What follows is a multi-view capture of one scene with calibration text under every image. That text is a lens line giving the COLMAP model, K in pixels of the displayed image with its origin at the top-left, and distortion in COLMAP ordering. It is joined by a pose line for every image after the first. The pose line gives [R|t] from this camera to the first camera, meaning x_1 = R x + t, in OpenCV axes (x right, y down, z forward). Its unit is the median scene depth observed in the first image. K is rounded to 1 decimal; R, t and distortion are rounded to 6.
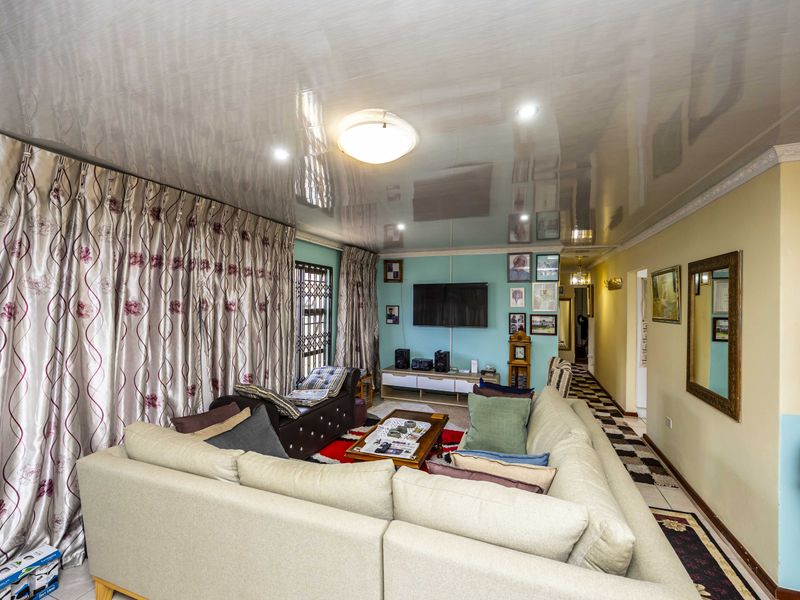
lens RADIAL K [[344.5, 0, 400.3], [0, 344.5, 302.7], [0, 0, 1]] dist [-0.000975, 0.000306]
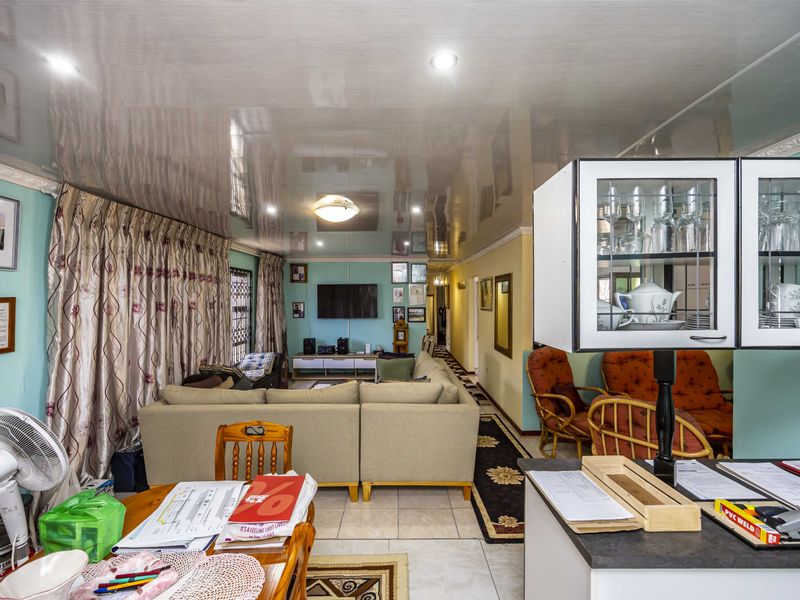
lens RADIAL K [[344.5, 0, 398.5], [0, 344.5, 300.5], [0, 0, 1]] dist [-0.000975, 0.000306]
pose [[0.936267, -0.011547, 0.351101, -0.157955], [0.008583, 0.999913, 0.009999, -0.008962], [-0.351186, -0.006348, 0.936284, -0.309324]]
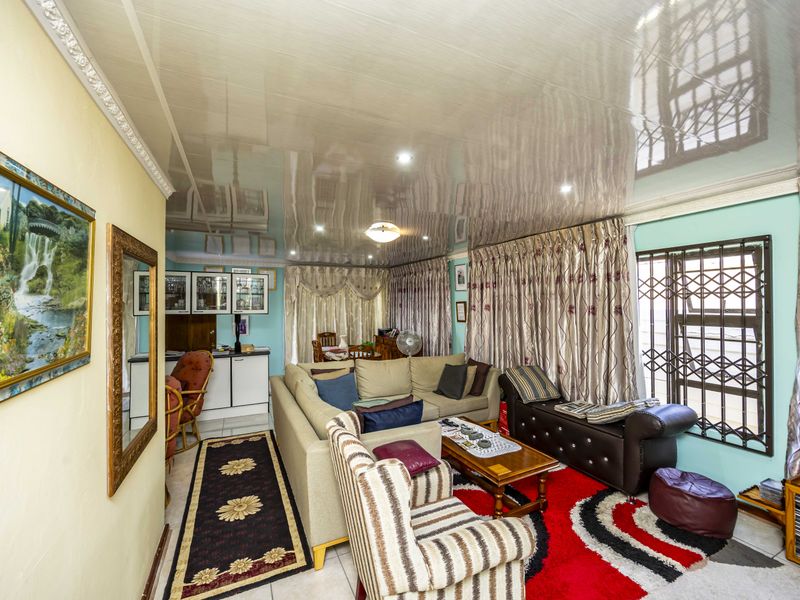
lens RADIAL K [[344.5, 0, 403.3], [0, 344.5, 298.0], [0, 0, 1]] dist [-0.000975, 0.000306]
pose [[-0.687348, -0.011003, -0.726245, 0.586522], [0.002474, 0.999844, -0.017490, -0.003711], [0.726324, -0.013818, -0.687214, 1.048303]]
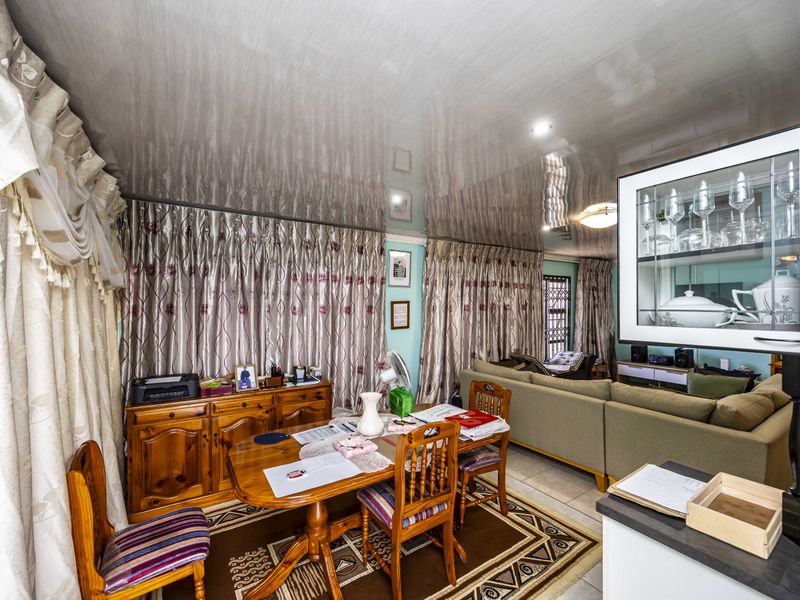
lens RADIAL K [[344.5, 0, 401.2], [0, 344.5, 304.8], [0, 0, 1]] dist [-0.000975, 0.000306]
pose [[0.804141, -0.007507, -0.594391, 0.064054], [0.008682, 0.999962, -0.000884, -0.001741], [0.594375, -0.004450, 0.804176, -0.456960]]
